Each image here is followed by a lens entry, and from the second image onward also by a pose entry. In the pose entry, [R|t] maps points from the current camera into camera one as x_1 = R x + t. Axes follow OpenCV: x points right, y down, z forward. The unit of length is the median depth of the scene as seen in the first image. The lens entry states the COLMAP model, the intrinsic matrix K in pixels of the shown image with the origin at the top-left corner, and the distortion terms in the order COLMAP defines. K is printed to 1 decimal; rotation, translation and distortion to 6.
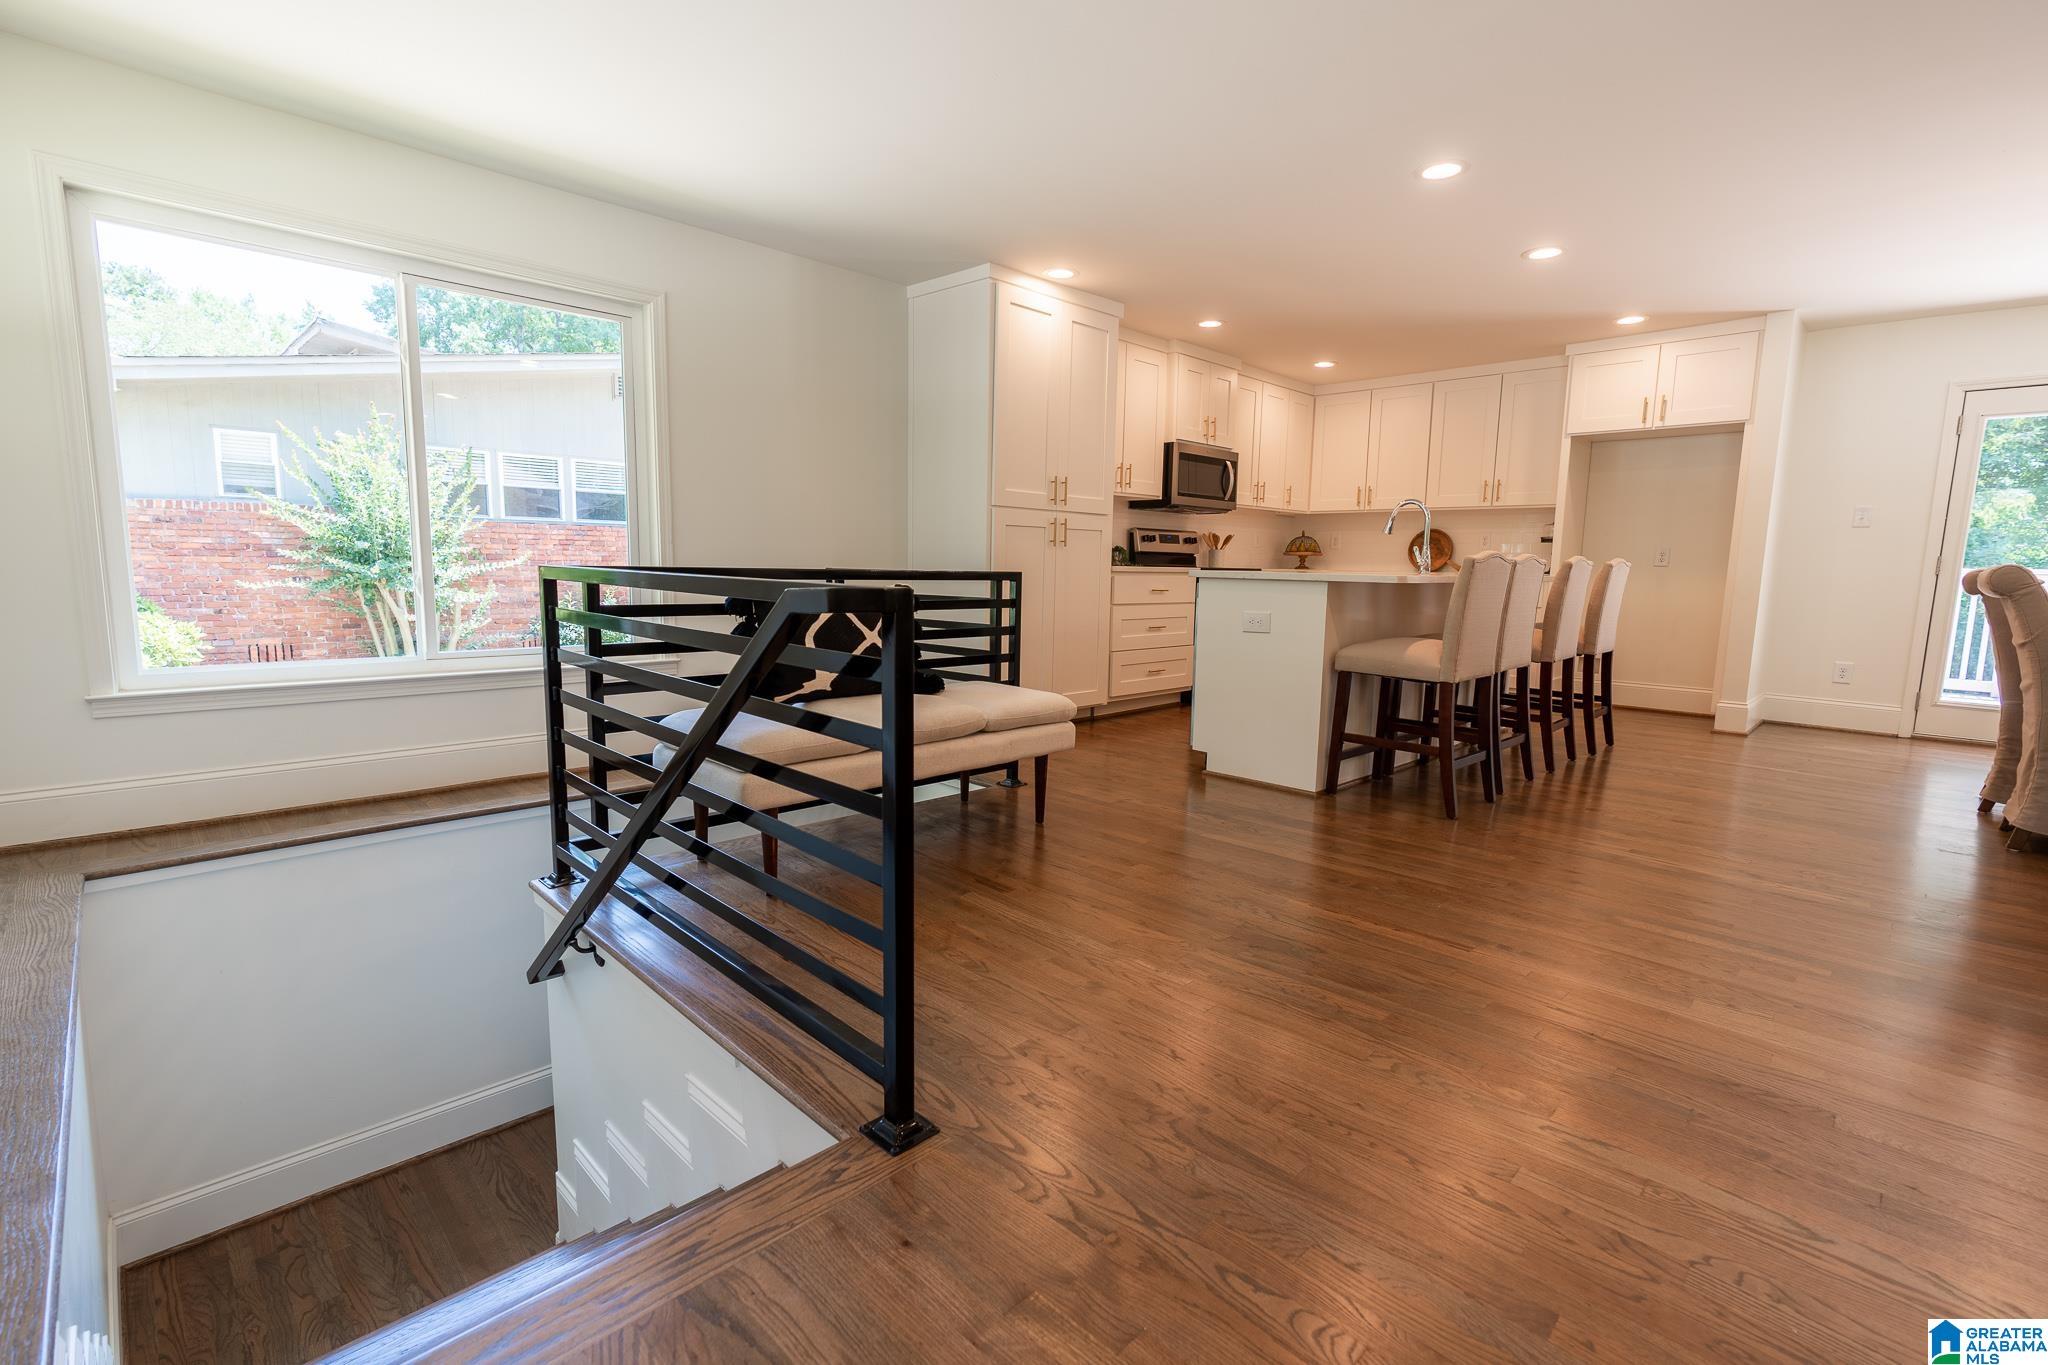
lens RADIAL K [[921.5, 0, 1007.0], [0, 921.5, 681.7], [0, 0, 1]] dist [-0.022964, 0.008740]
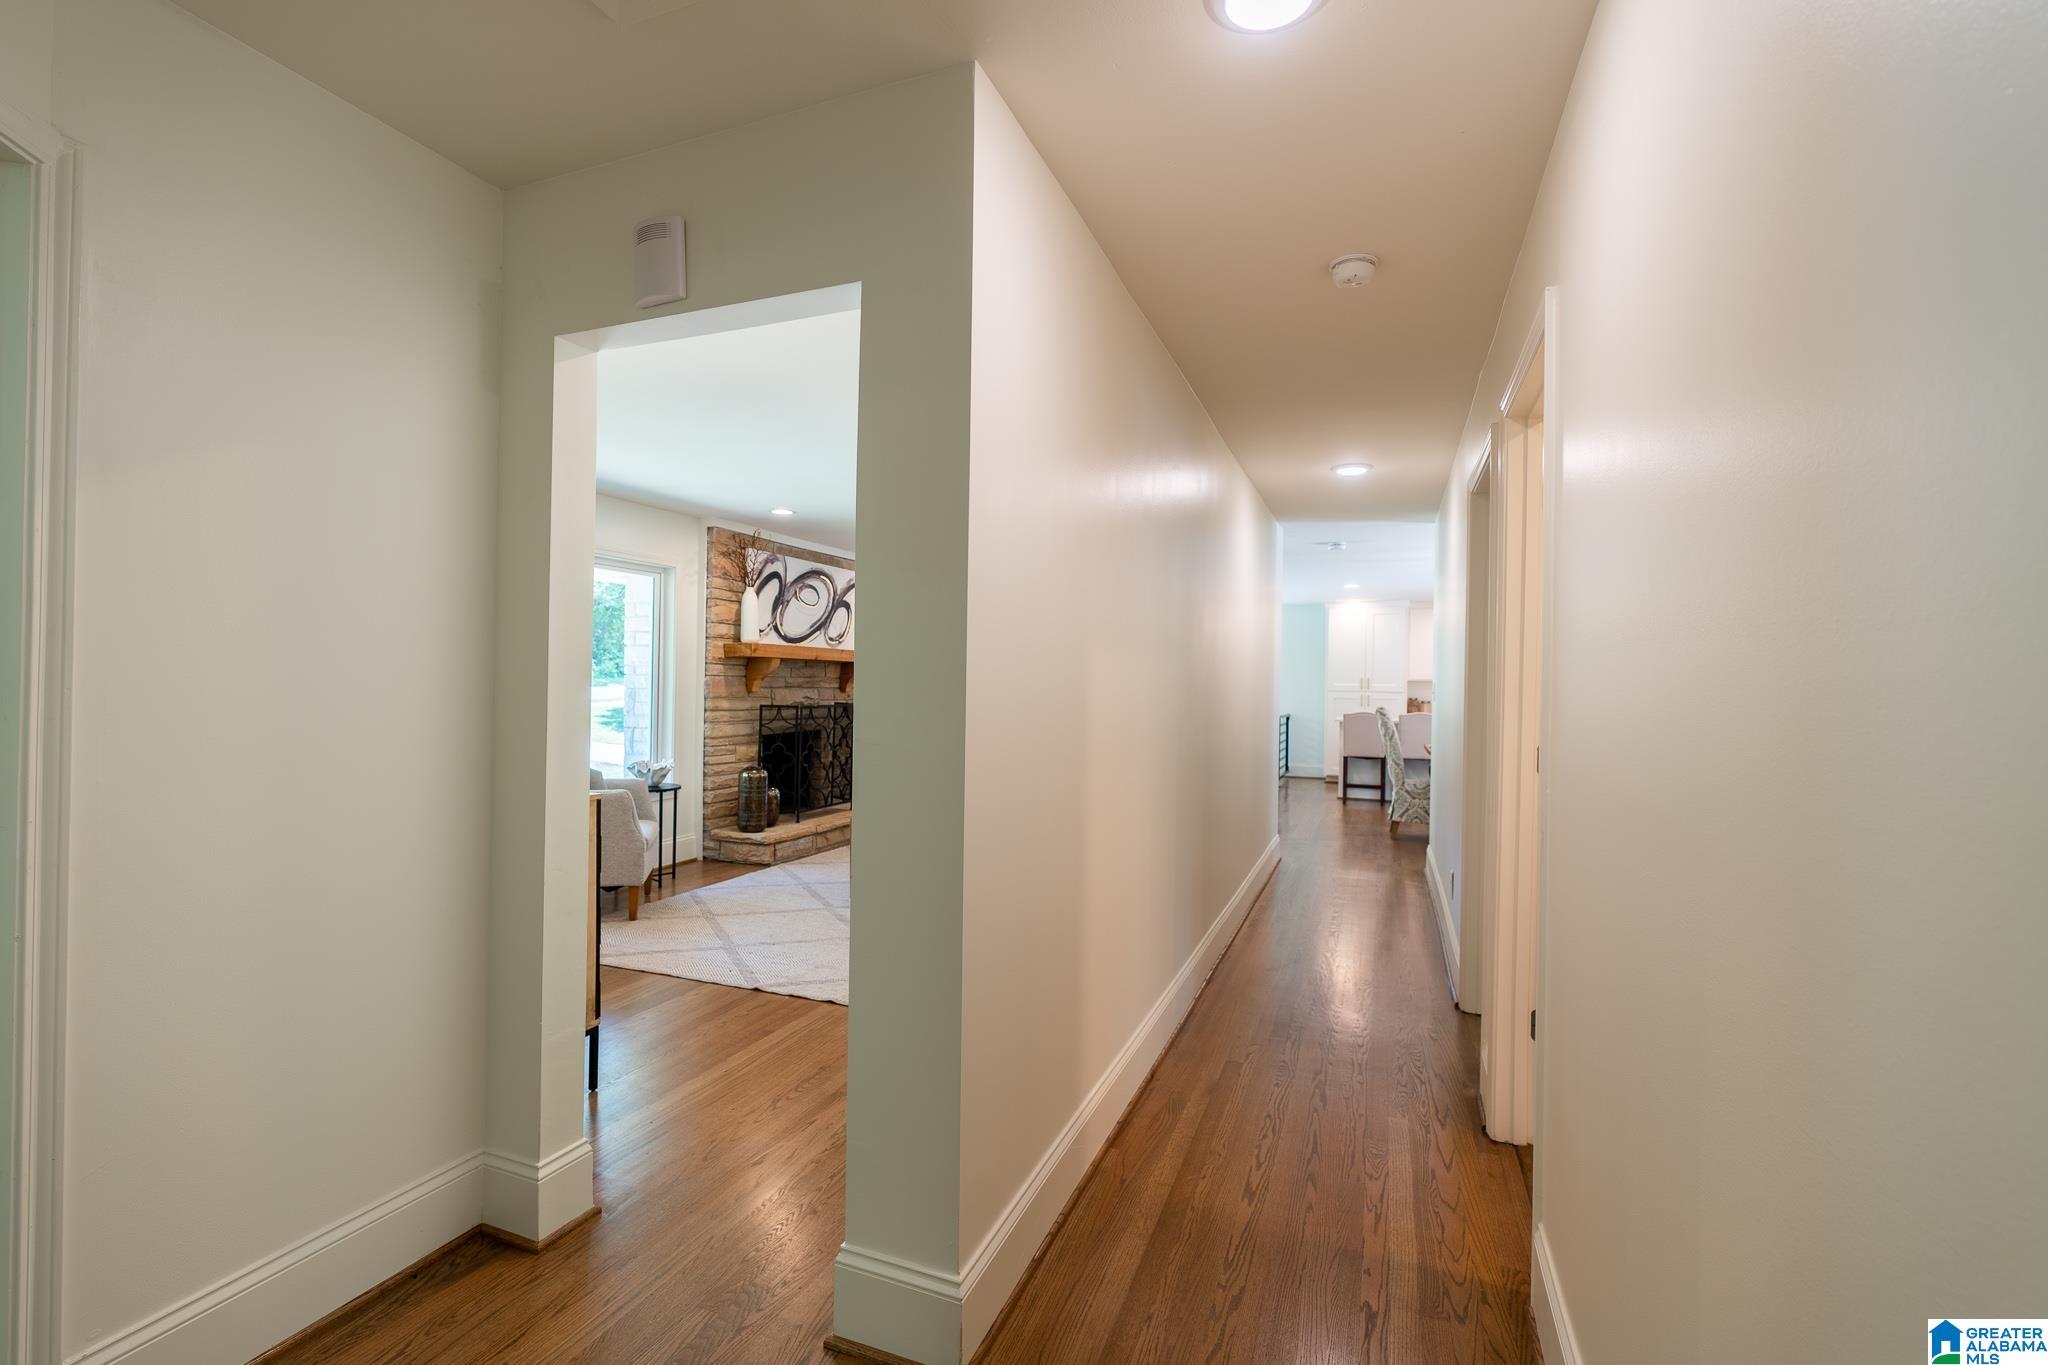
lens RADIAL K [[924.3, 0, 1014.8], [0, 924.3, 682.0], [0, 0, 1]] dist [-0.001530, 0.000782]
pose [[0.407621, -0.016365, -0.913005, 1.544780], [-0.123873, 0.989606, -0.073042, 0.063526], [0.904710, 0.142870, 0.401357, -0.650603]]
